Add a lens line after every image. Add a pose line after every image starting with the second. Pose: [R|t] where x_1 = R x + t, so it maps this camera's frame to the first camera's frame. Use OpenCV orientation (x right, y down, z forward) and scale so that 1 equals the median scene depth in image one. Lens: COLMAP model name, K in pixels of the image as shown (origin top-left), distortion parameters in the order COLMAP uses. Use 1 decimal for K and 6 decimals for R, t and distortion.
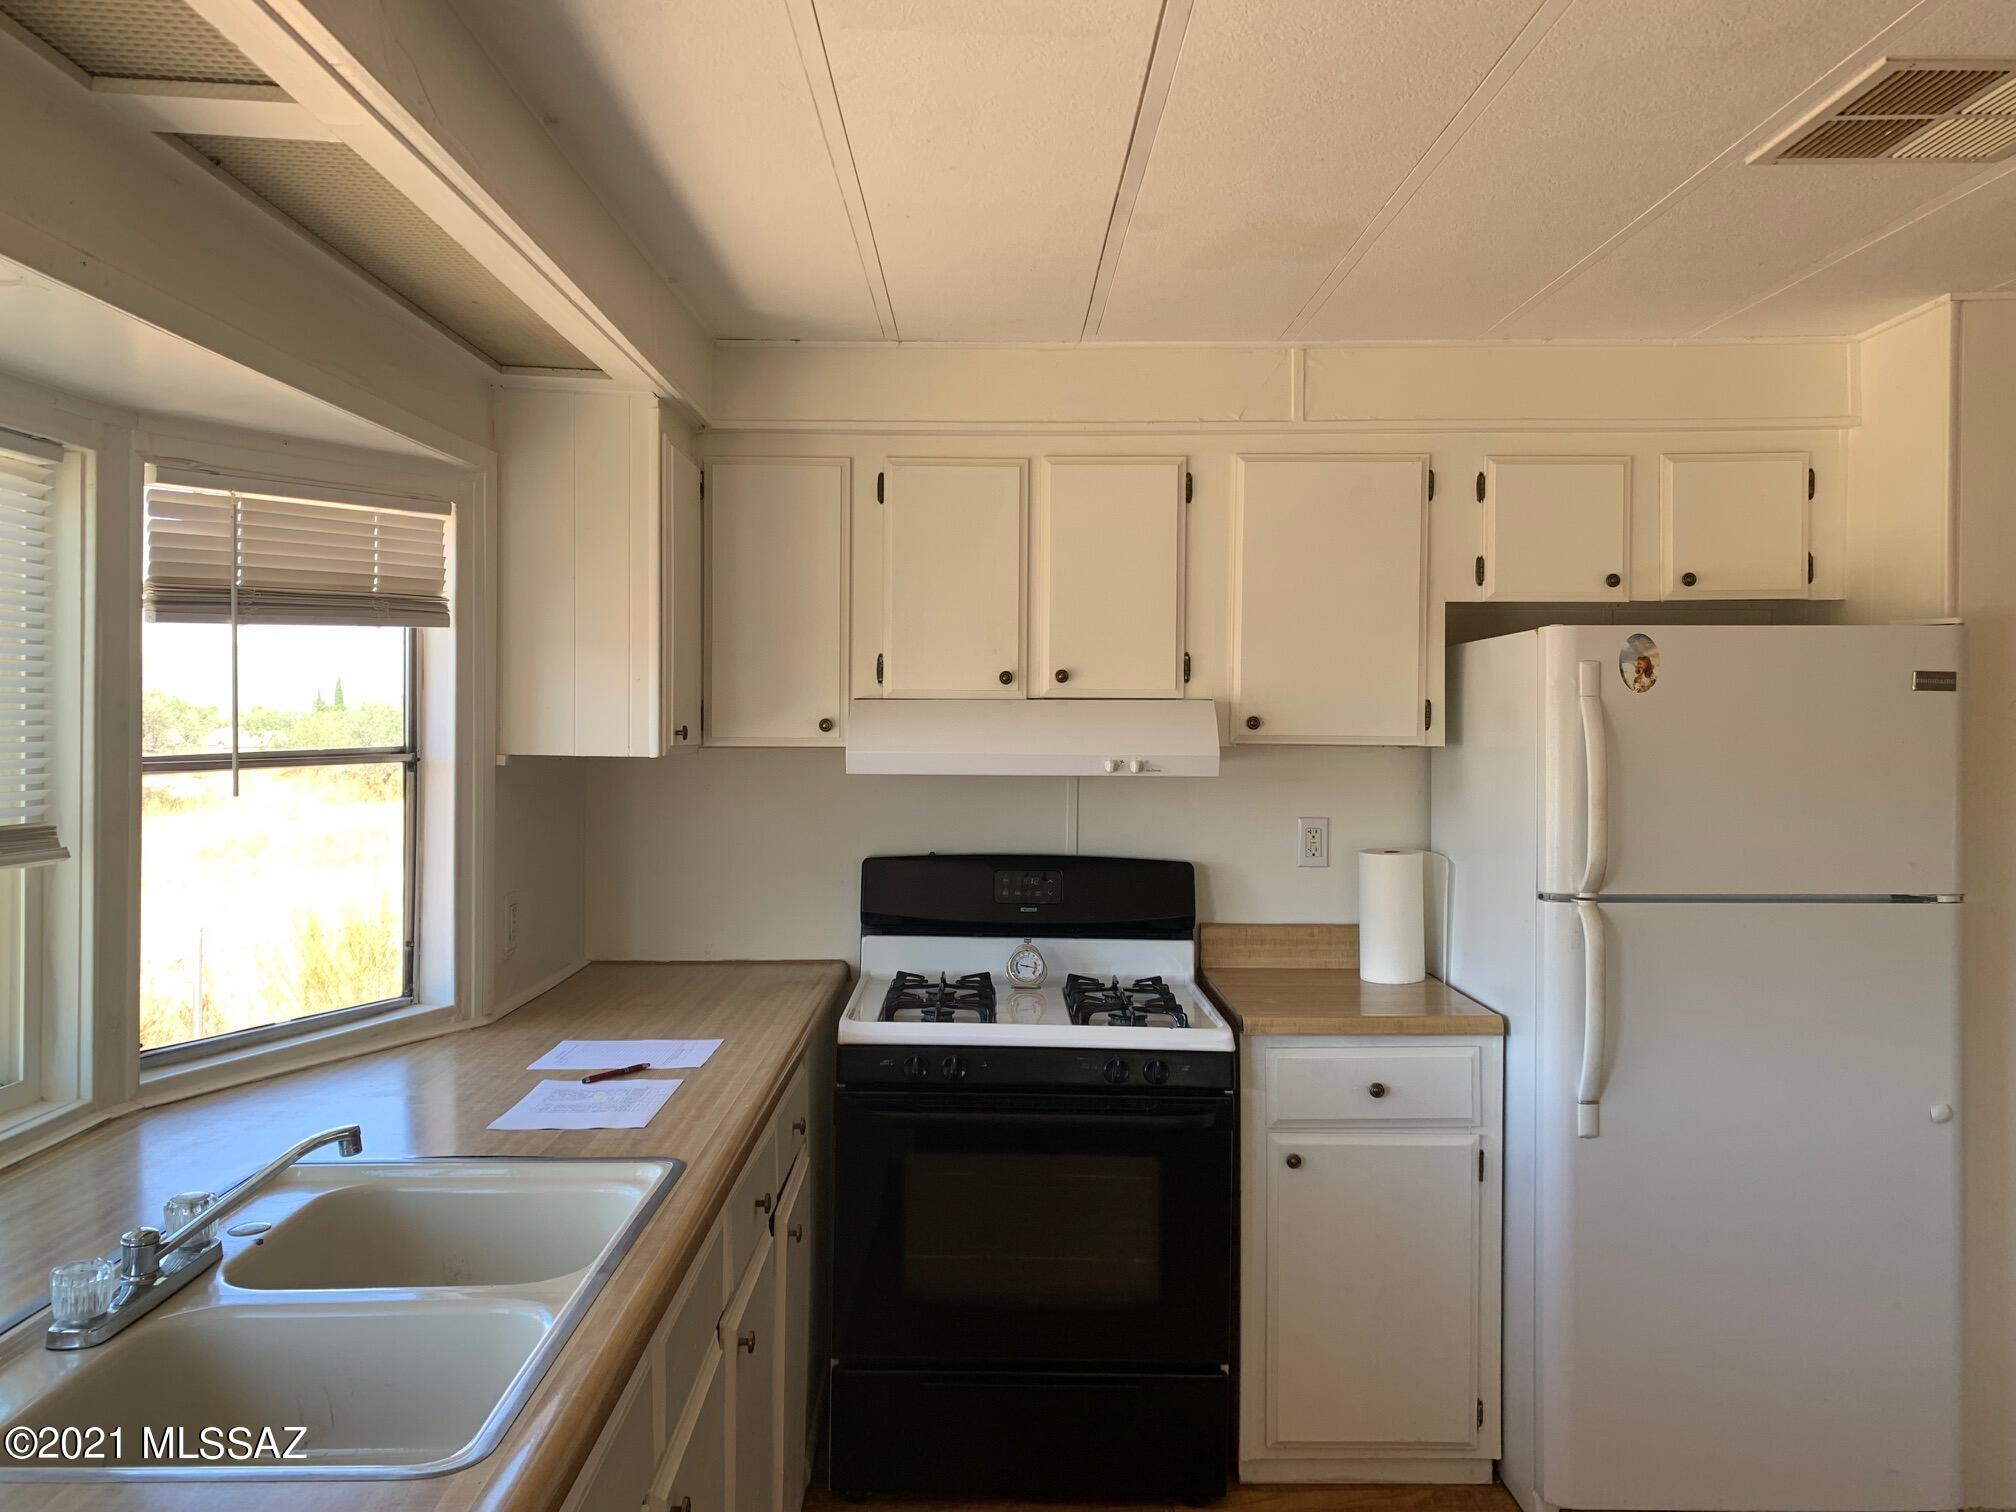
lens RADIAL K [[1542.7, 0, 1008.0], [0, 1542.7, 756.0], [0, 0, 1]] dist [0.009248, -0.003221]
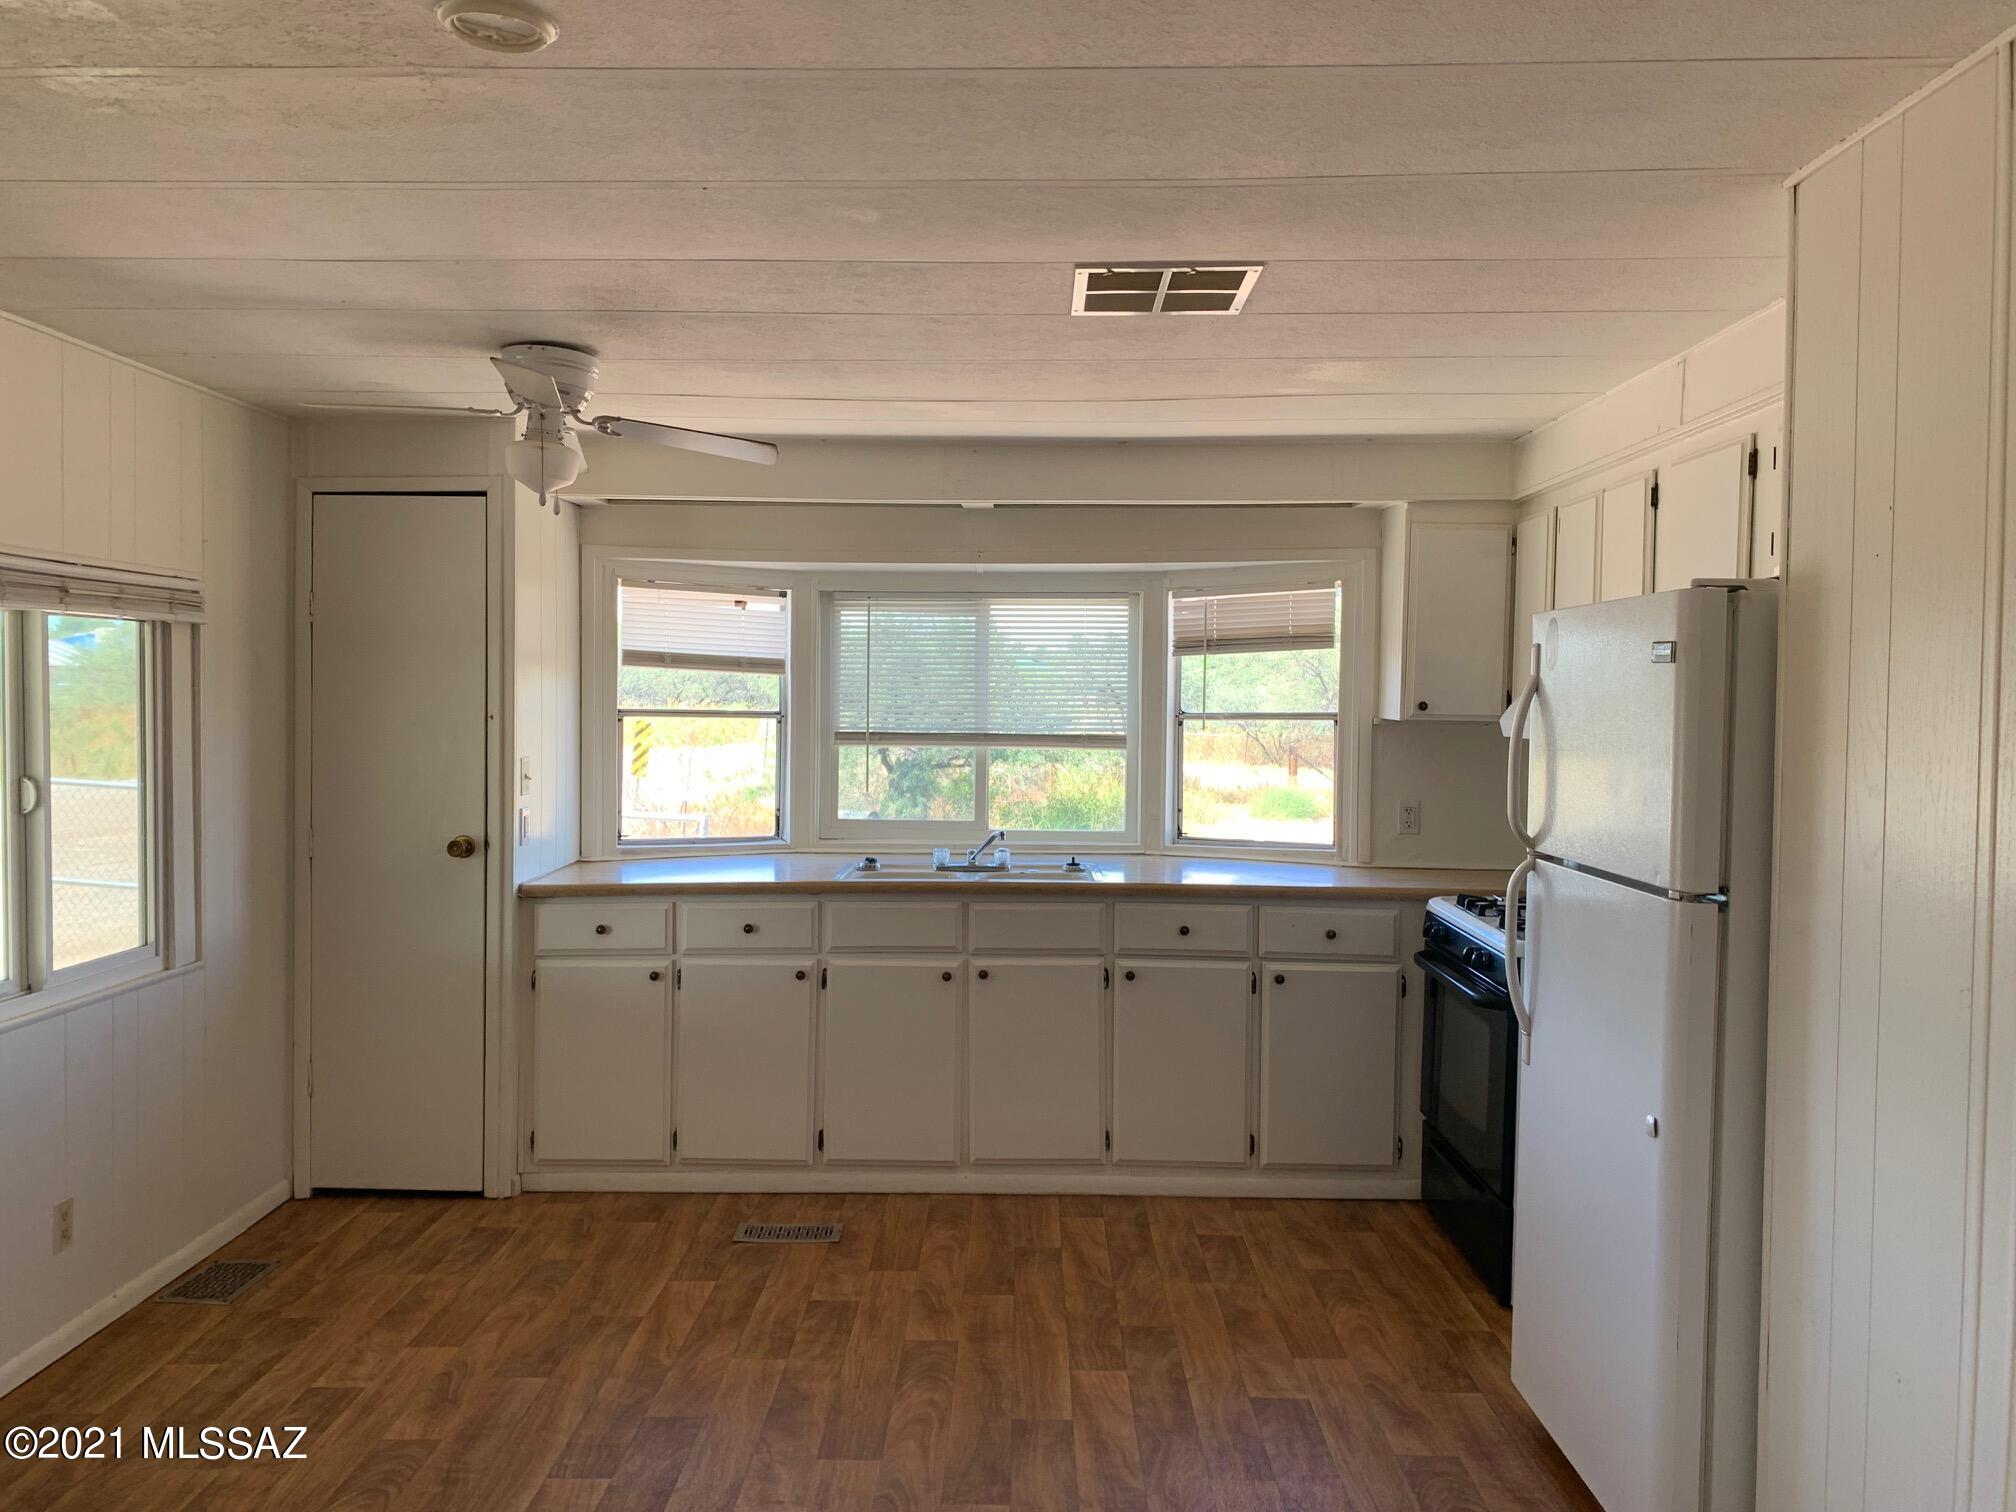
lens RADIAL K [[1550.2, 0, 973.4], [0, 1550.2, 733.7], [0, 0, 1]] dist [0.042330, -0.008830]
pose [[-0.033346, 0.022069, -0.999200, 1.522066], [-0.026319, 0.999390, 0.022952, -0.011069], [0.999097, 0.027064, -0.032745, 0.622166]]
